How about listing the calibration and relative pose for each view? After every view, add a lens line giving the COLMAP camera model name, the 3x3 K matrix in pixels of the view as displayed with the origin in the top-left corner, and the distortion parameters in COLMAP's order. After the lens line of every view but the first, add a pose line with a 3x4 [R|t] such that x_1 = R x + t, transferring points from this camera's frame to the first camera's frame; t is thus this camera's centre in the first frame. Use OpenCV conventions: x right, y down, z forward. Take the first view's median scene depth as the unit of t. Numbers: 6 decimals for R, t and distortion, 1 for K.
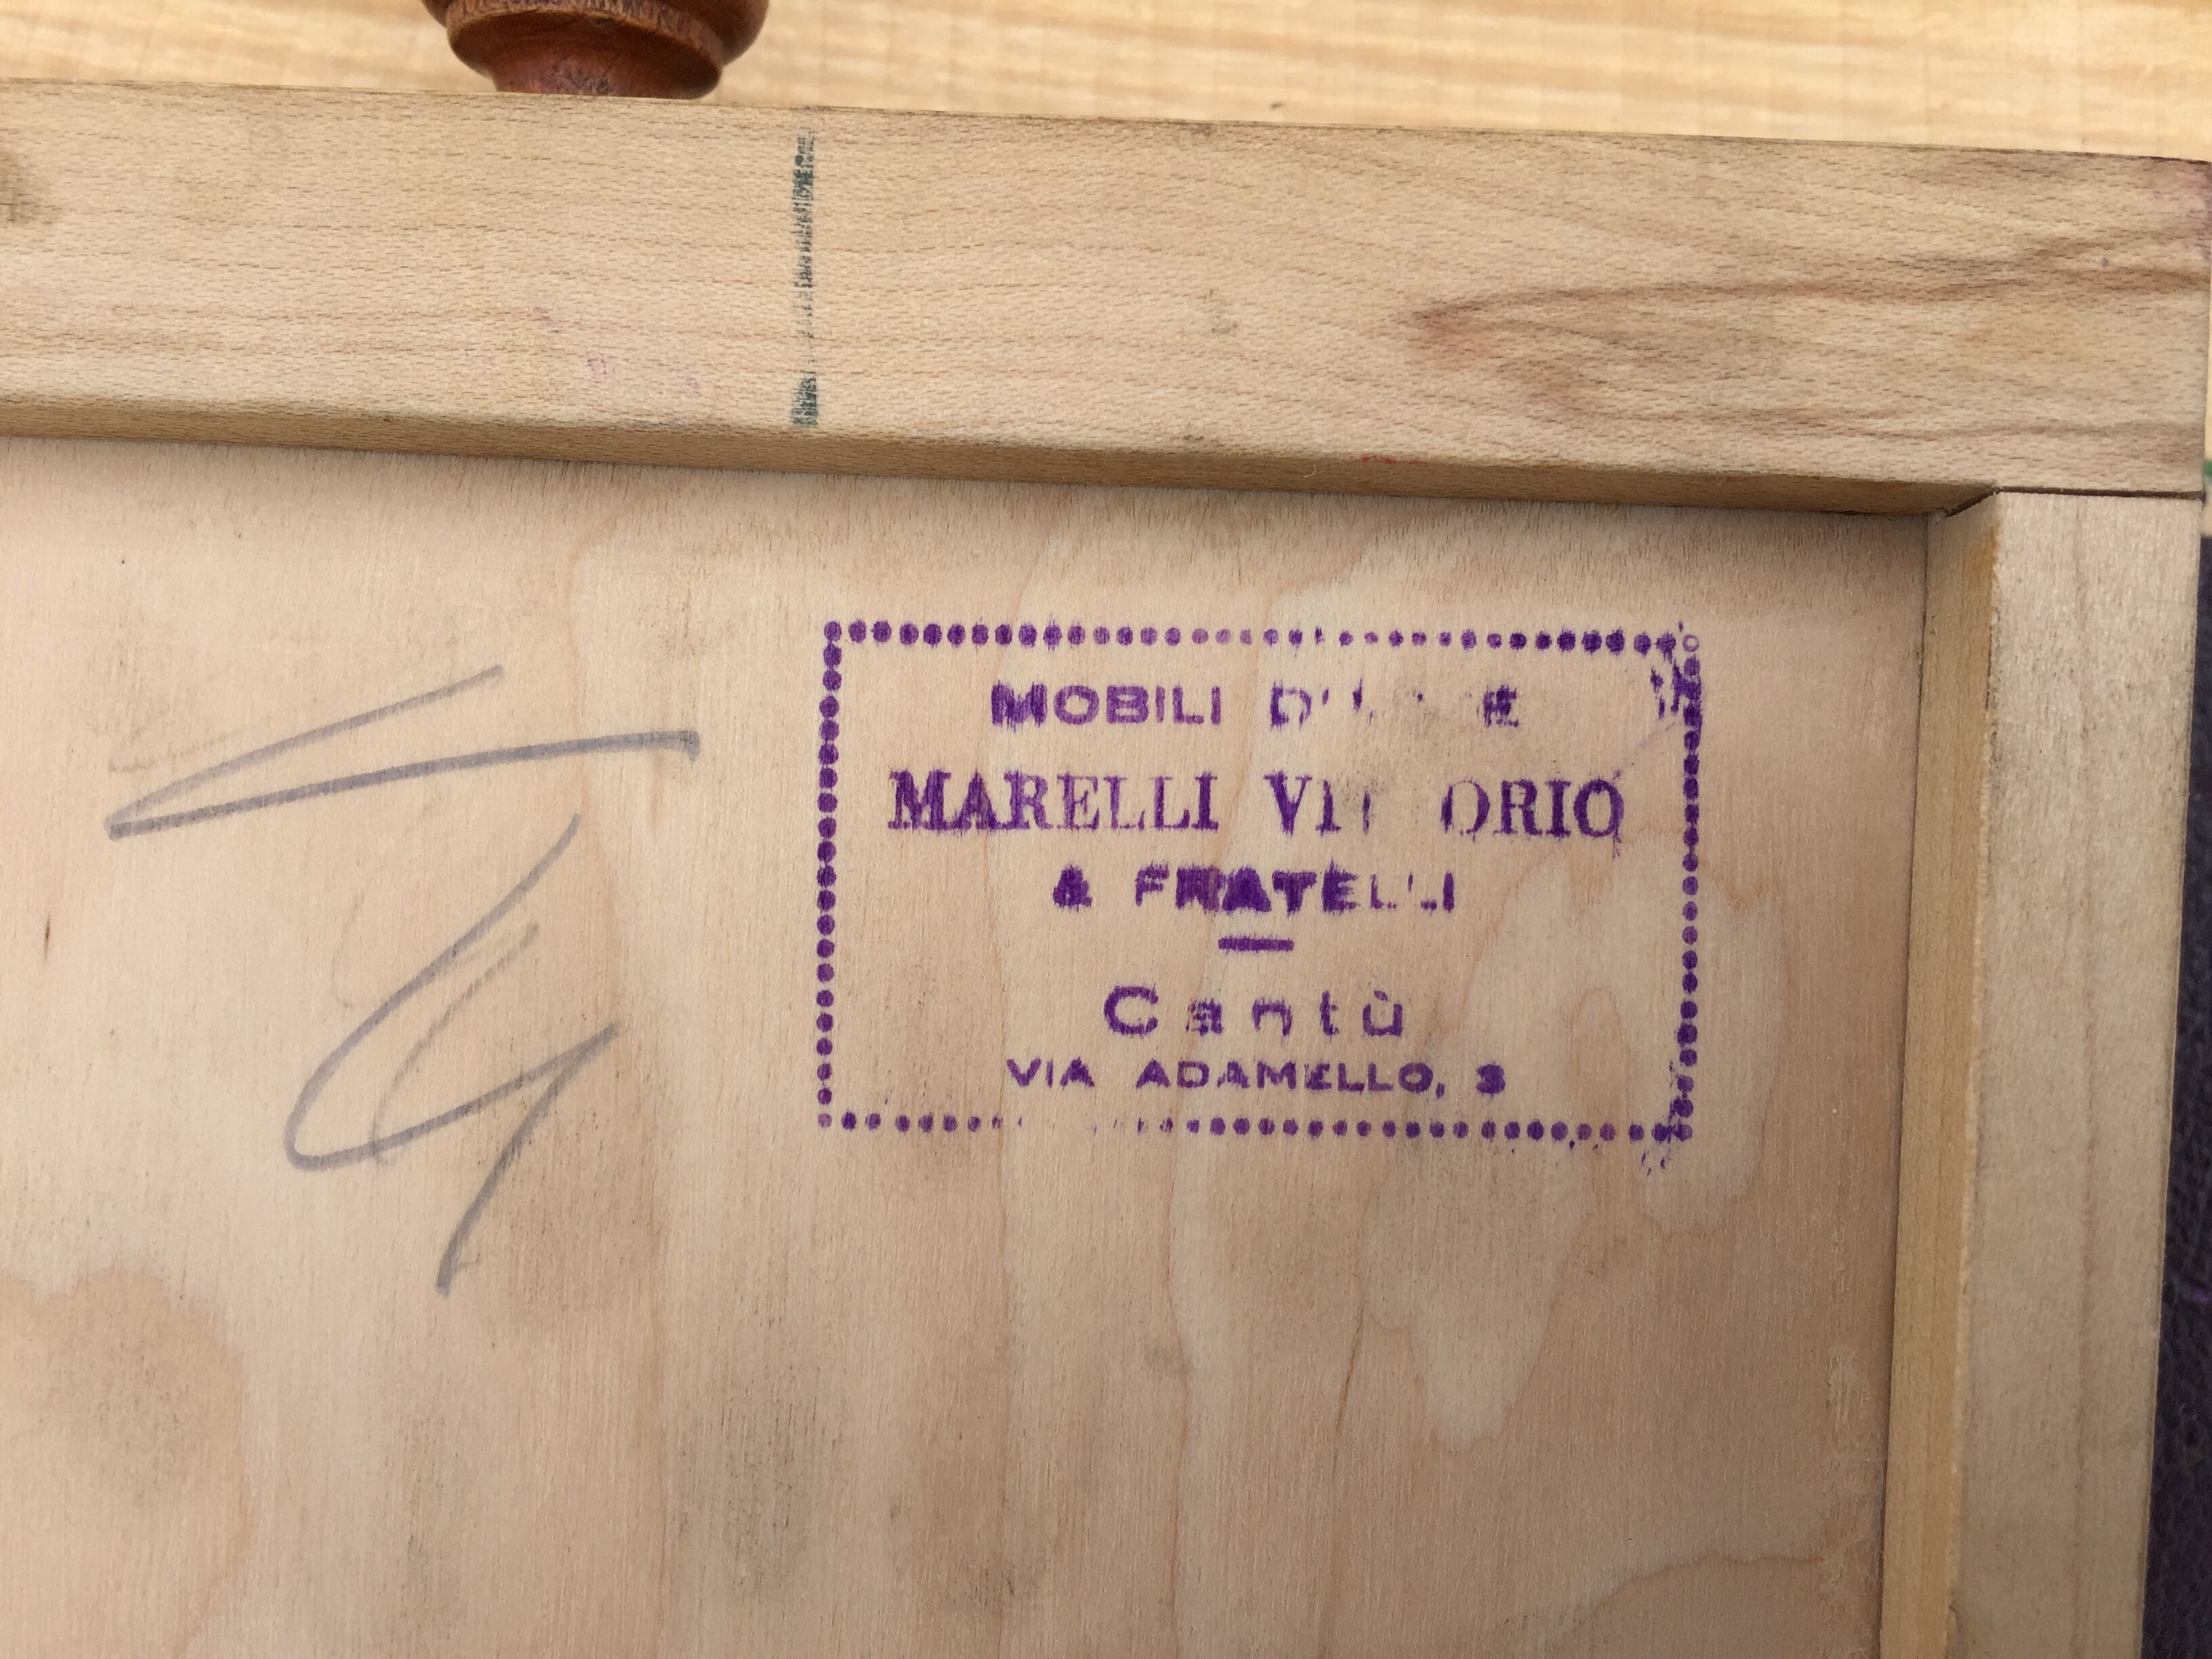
lens RADIAL K [[1869.9, 0, 1124.5], [0, 1869.9, 777.0], [0, 0, 1]] dist [0.077325, -0.101447]
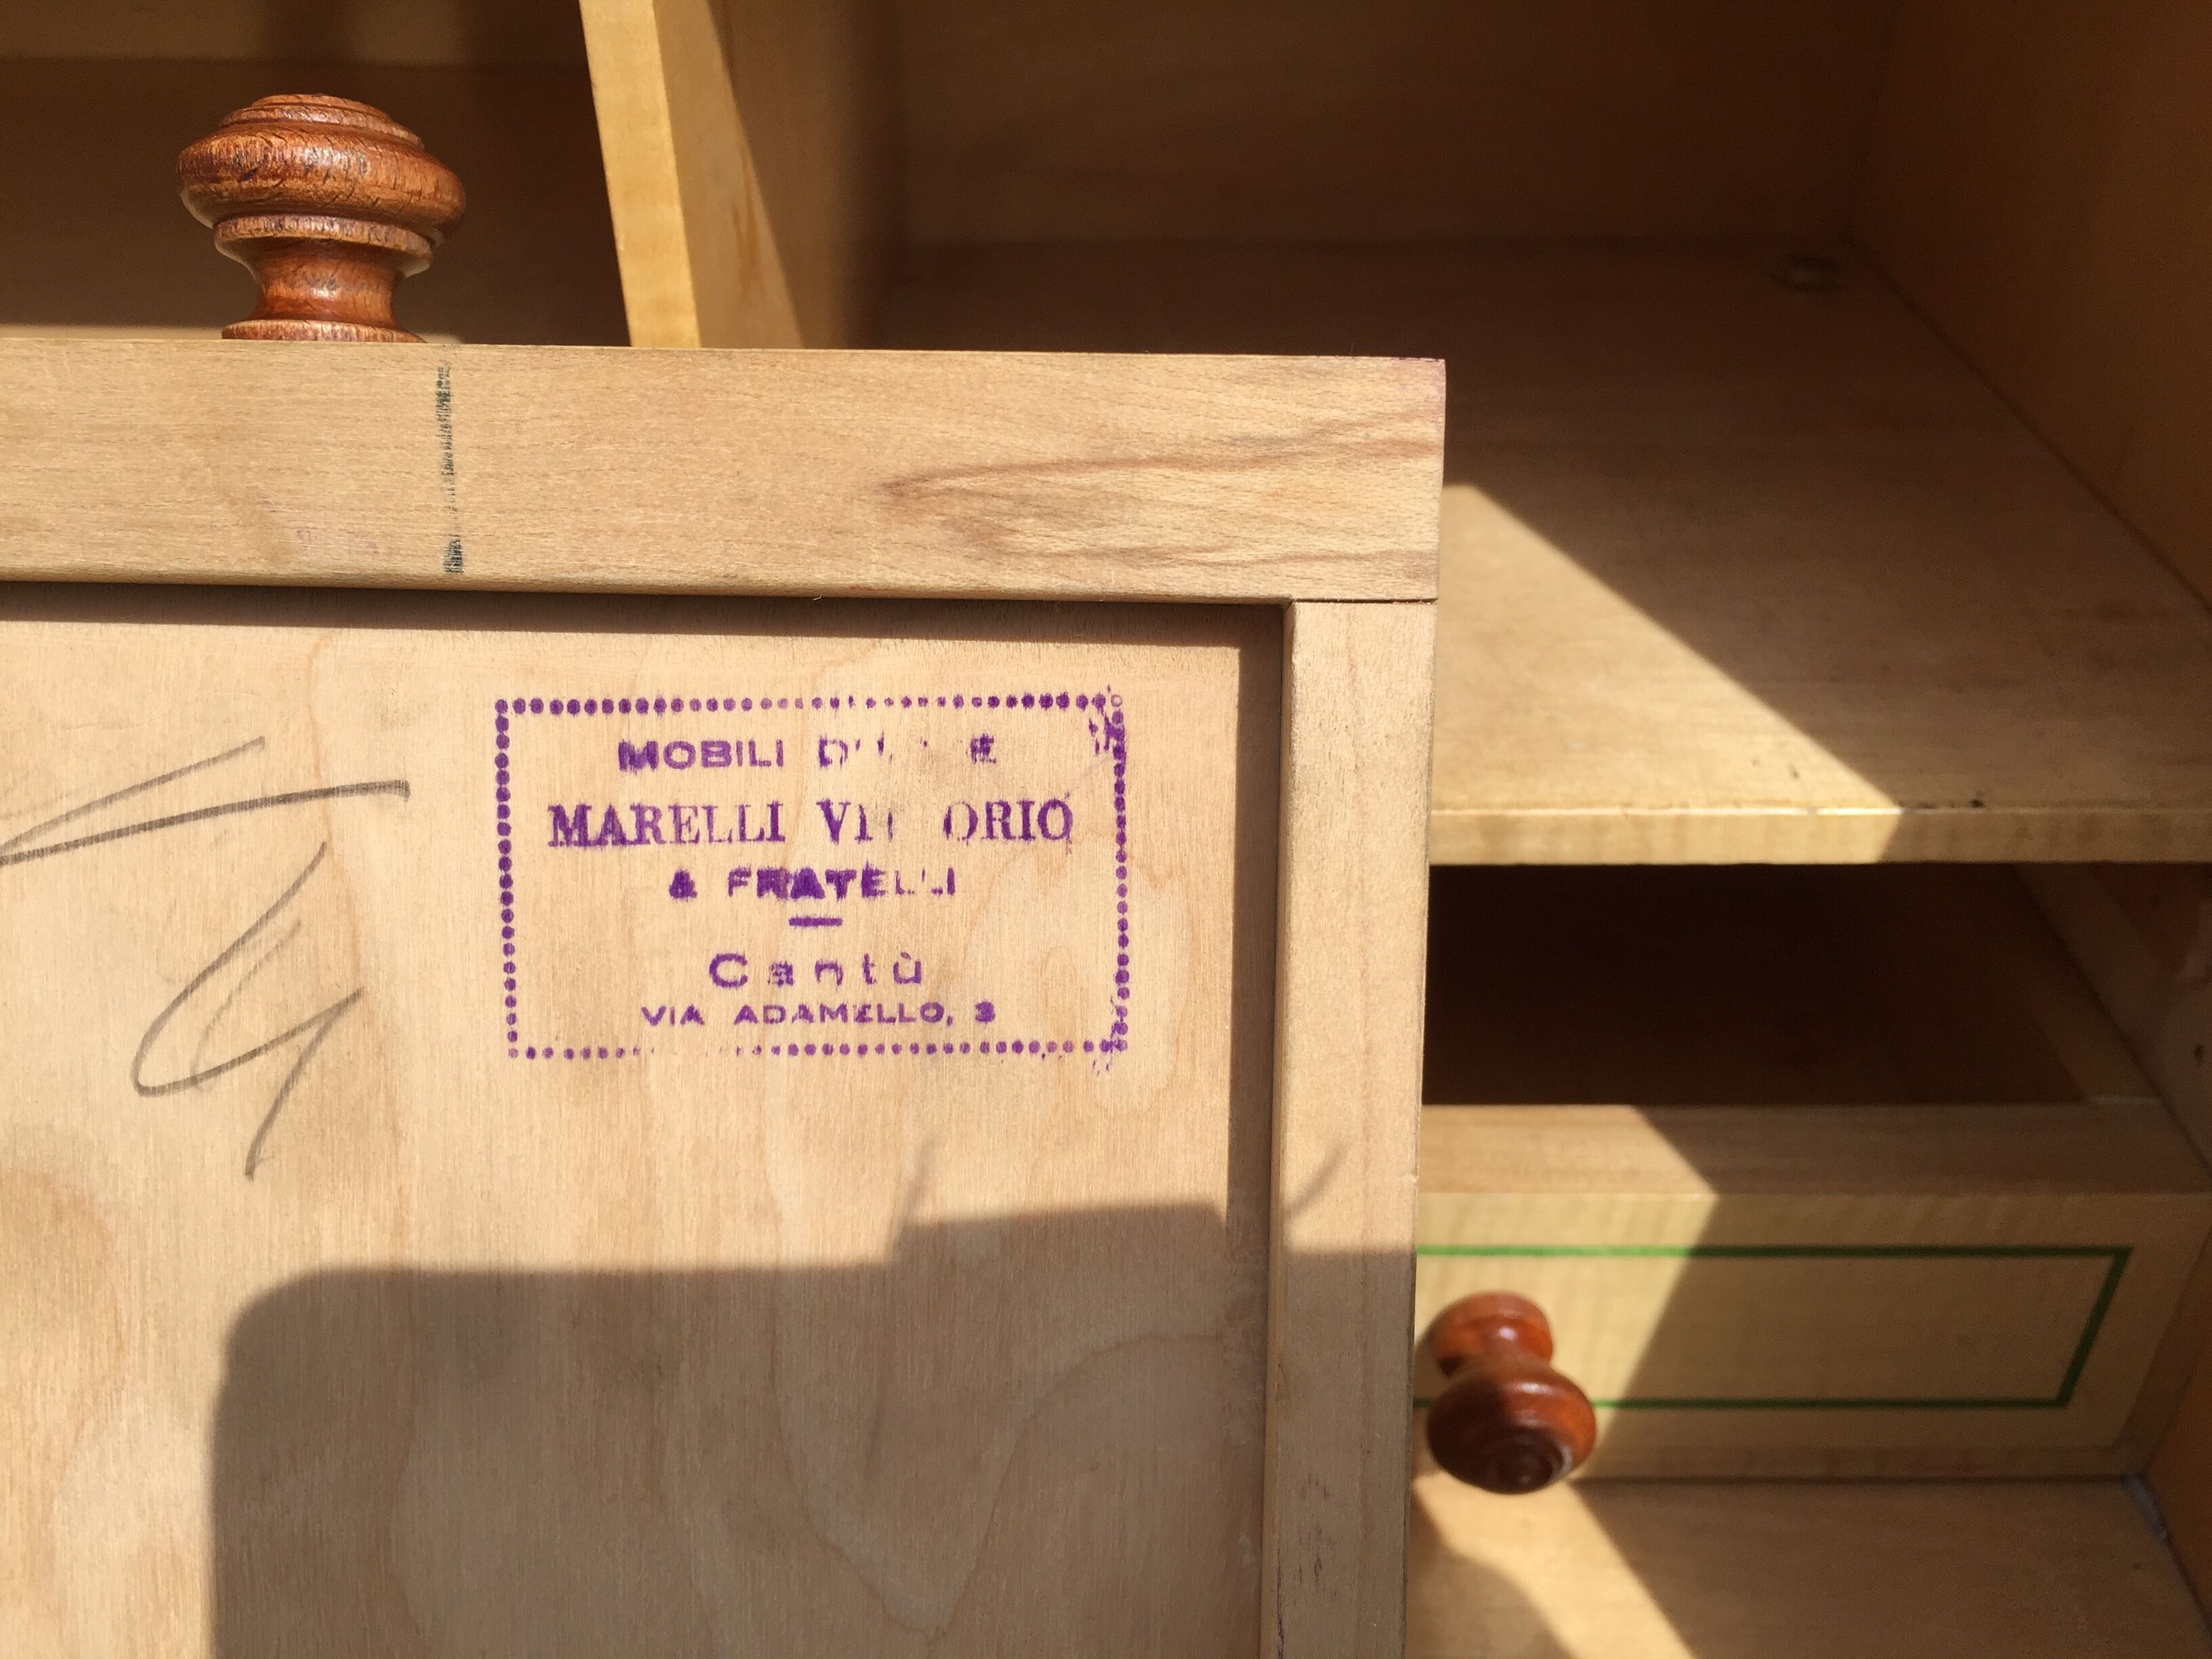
lens RADIAL K [[1869.9, 0, 1113.4], [0, 1869.9, 776.2], [0, 0, 1]] dist [0.077325, -0.101447]
pose [[0.999577, -0.024819, -0.015170, 0.317170], [0.025961, 0.996425, 0.080393, -0.126362], [0.013120, -0.080753, 0.996648, -0.386012]]
